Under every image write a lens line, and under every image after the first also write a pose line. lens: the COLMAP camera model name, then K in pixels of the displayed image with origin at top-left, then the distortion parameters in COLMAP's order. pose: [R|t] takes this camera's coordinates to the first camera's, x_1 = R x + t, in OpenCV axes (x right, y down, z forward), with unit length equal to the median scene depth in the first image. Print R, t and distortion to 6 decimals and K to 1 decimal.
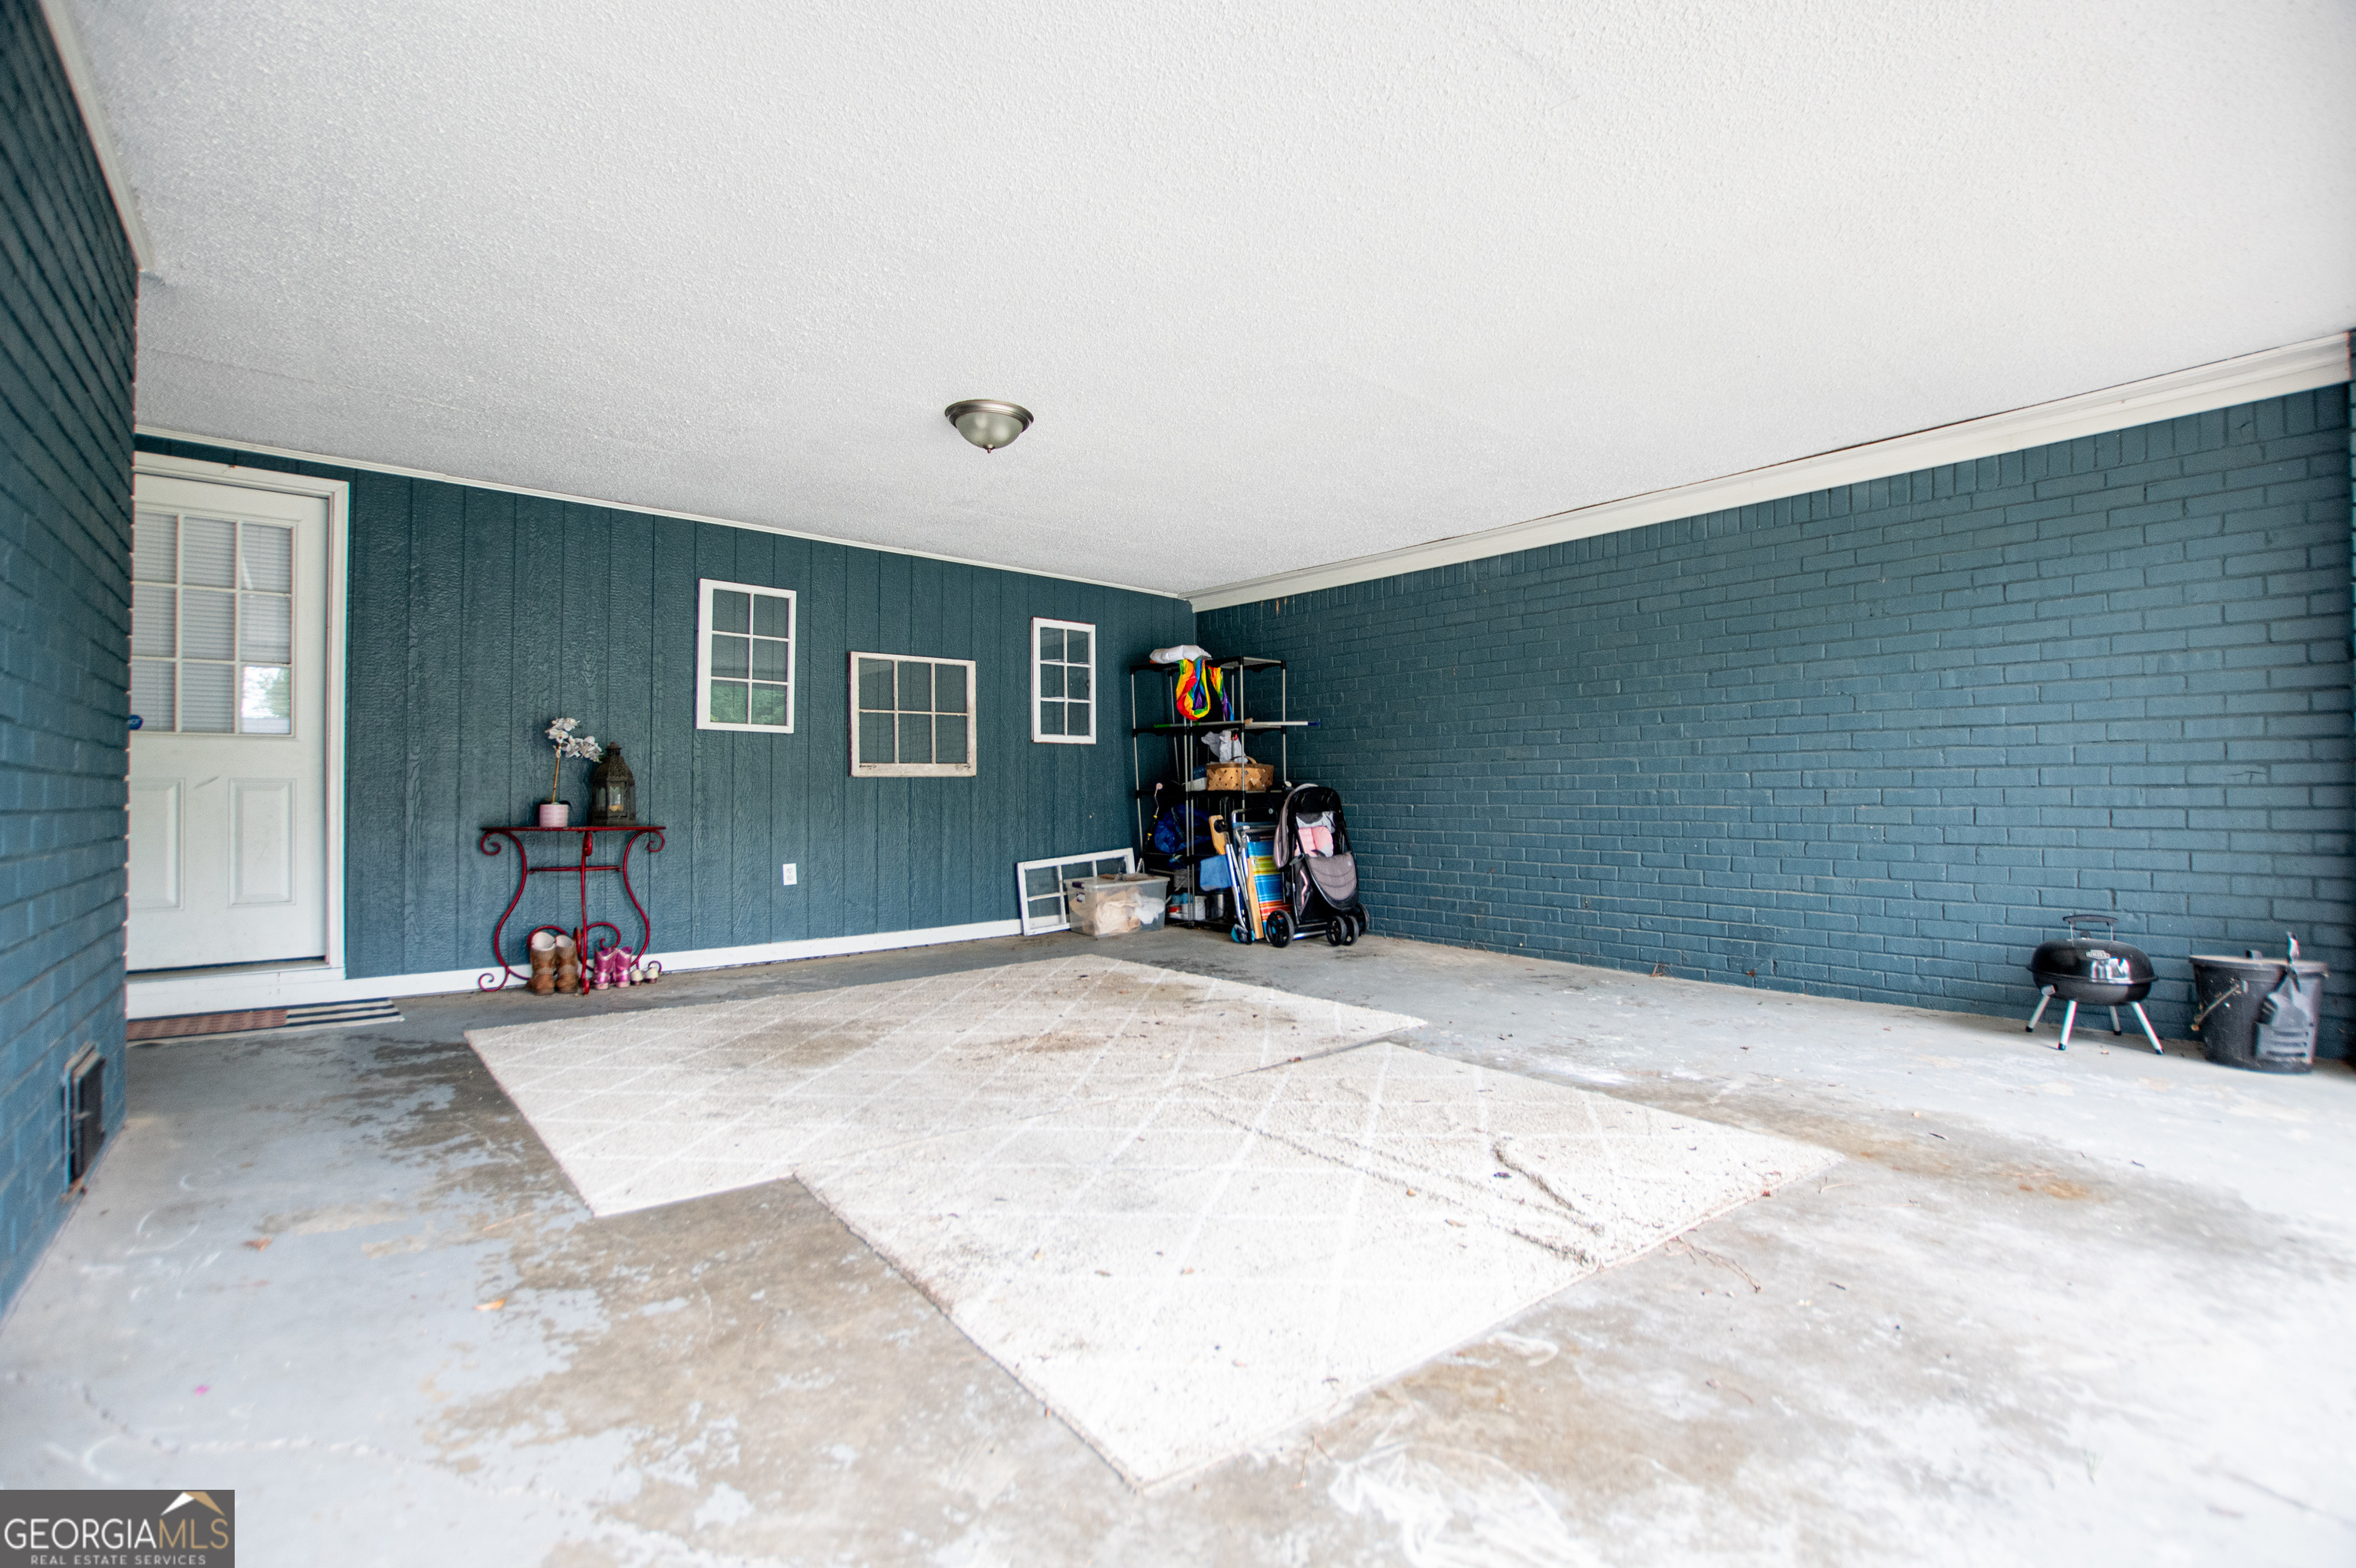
lens RADIAL K [[1046.4, 0, 1178.6], [0, 1046.4, 784.3], [0, 0, 1]] dist [-0.033838, 0.004028]
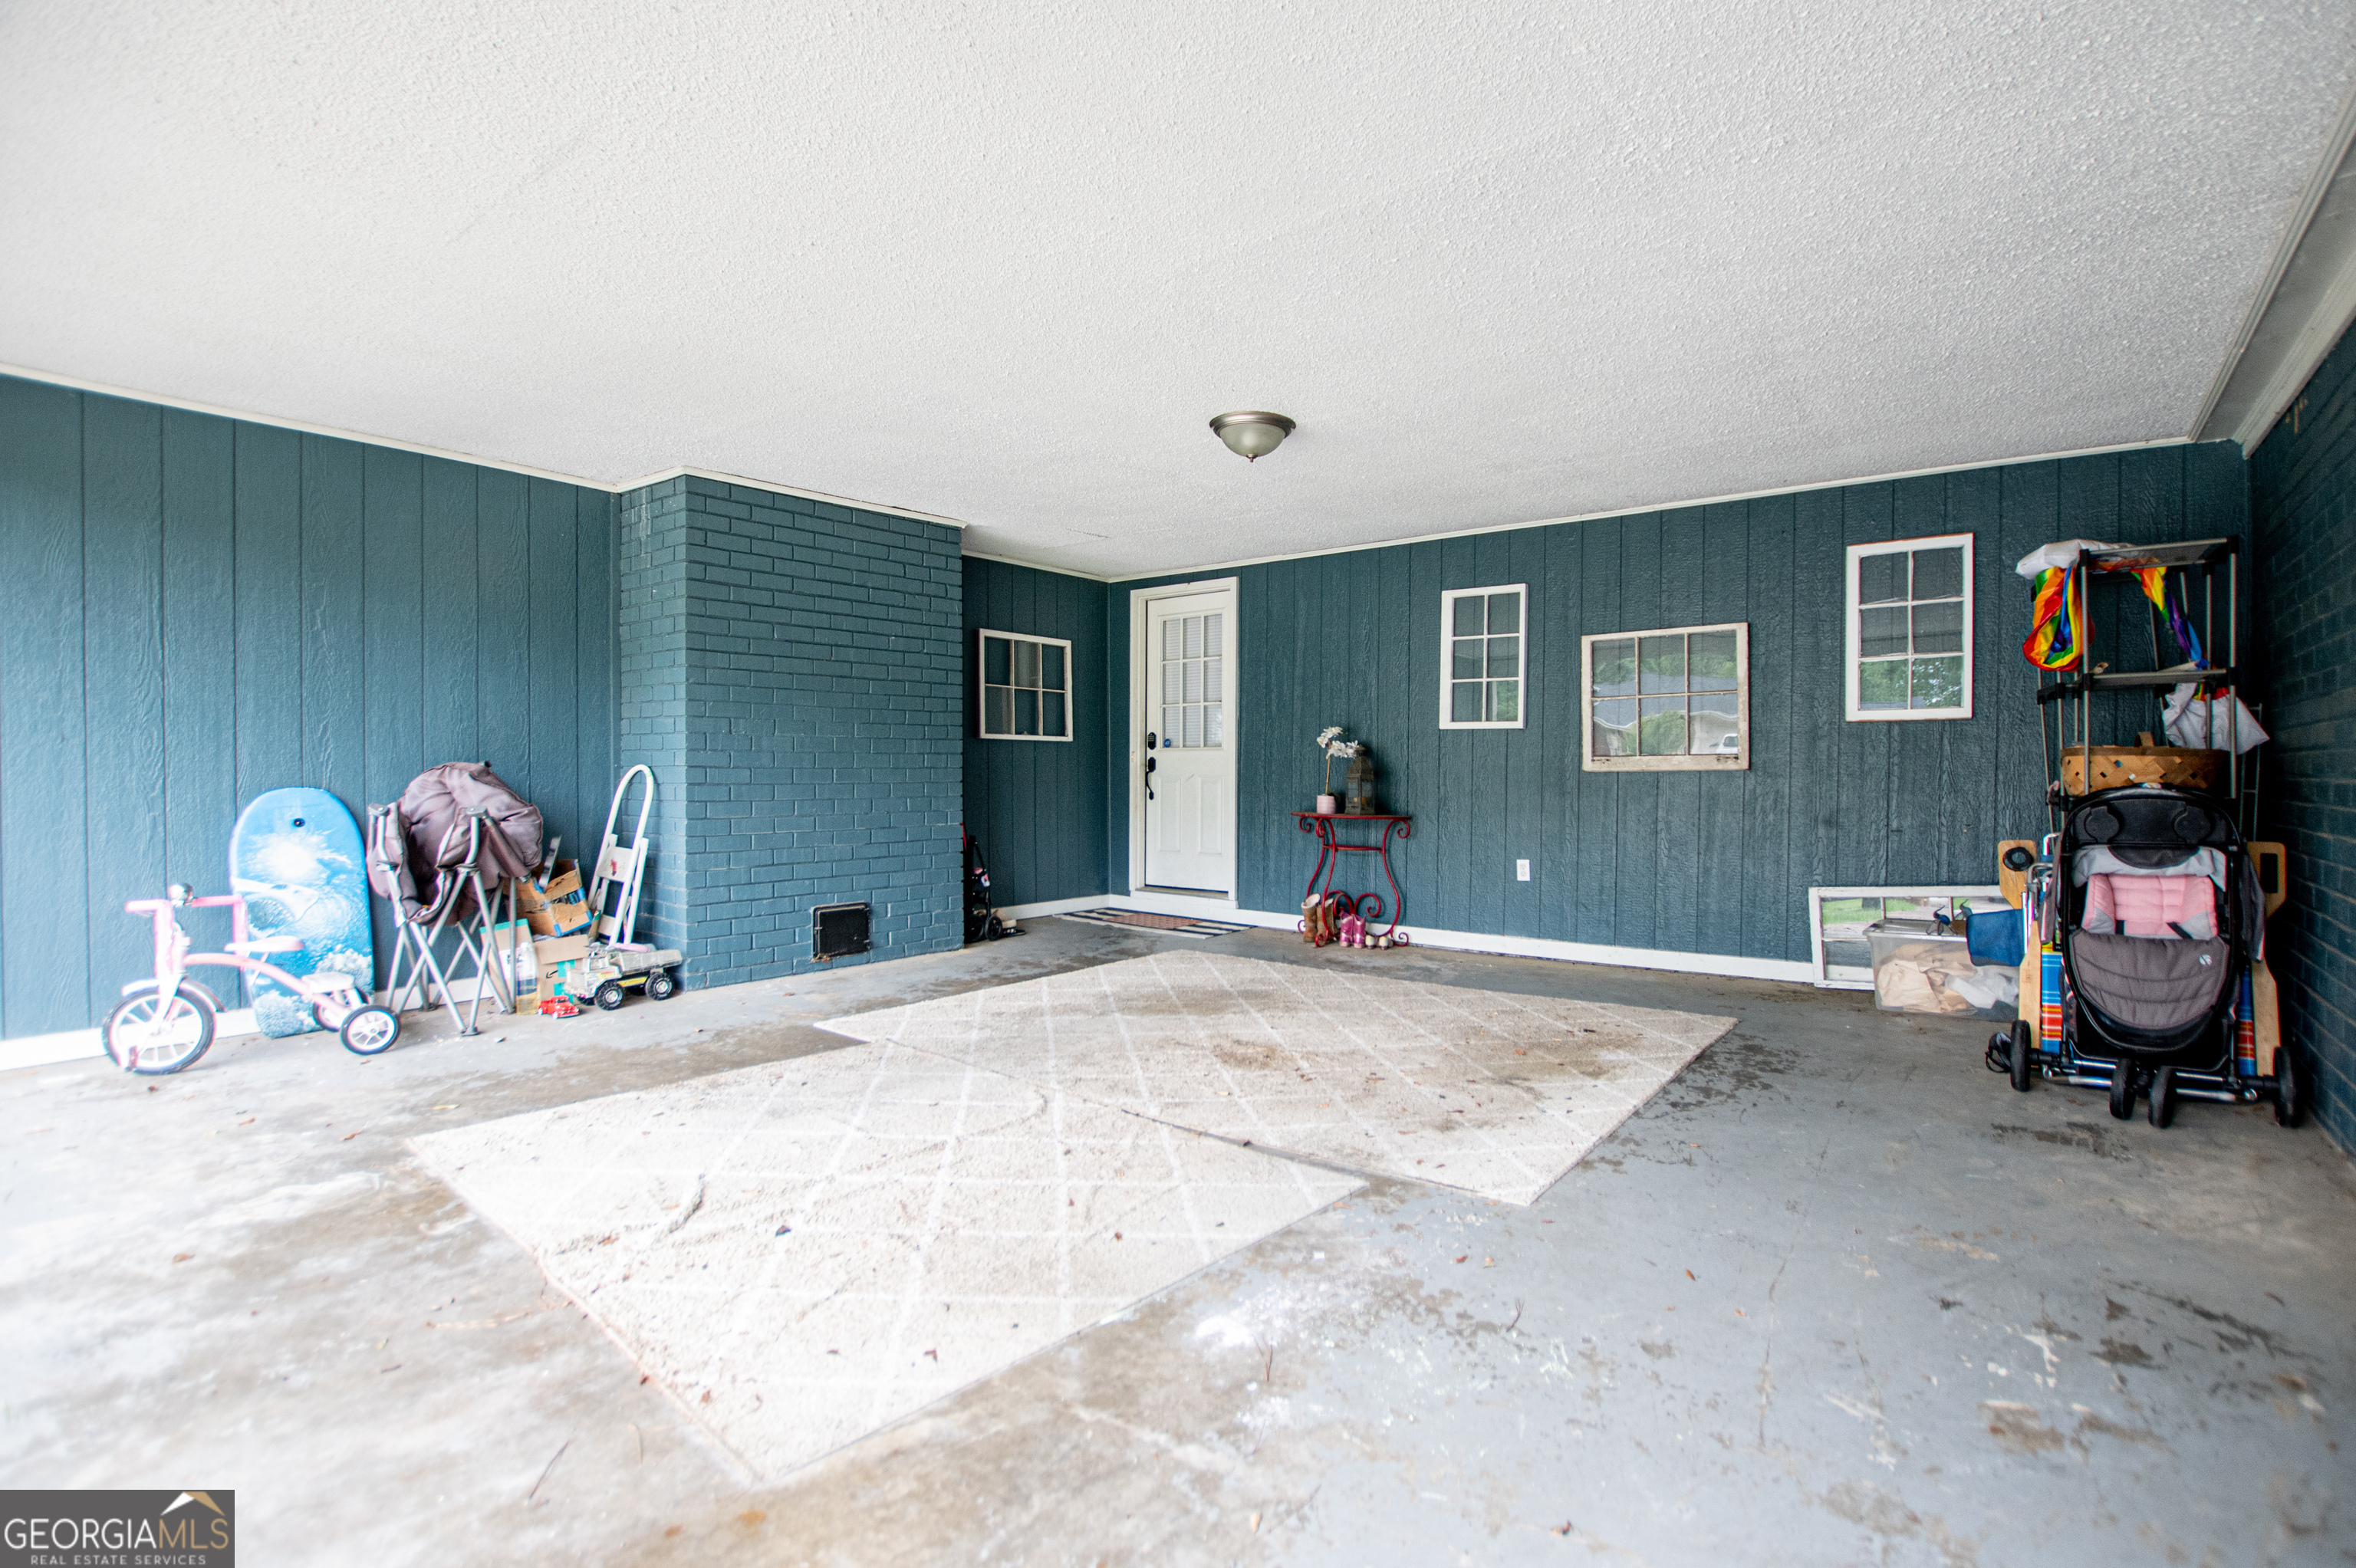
lens RADIAL K [[1046.4, 0, 1187.7], [0, 1046.4, 784.3], [0, 0, 1]] dist [-0.033838, 0.004028]
pose [[0.220461, 0.014427, -0.975289, 1.094537], [0.008276, 0.999827, 0.016661, -0.030767], [0.975361, -0.011745, 0.220303, 0.976952]]
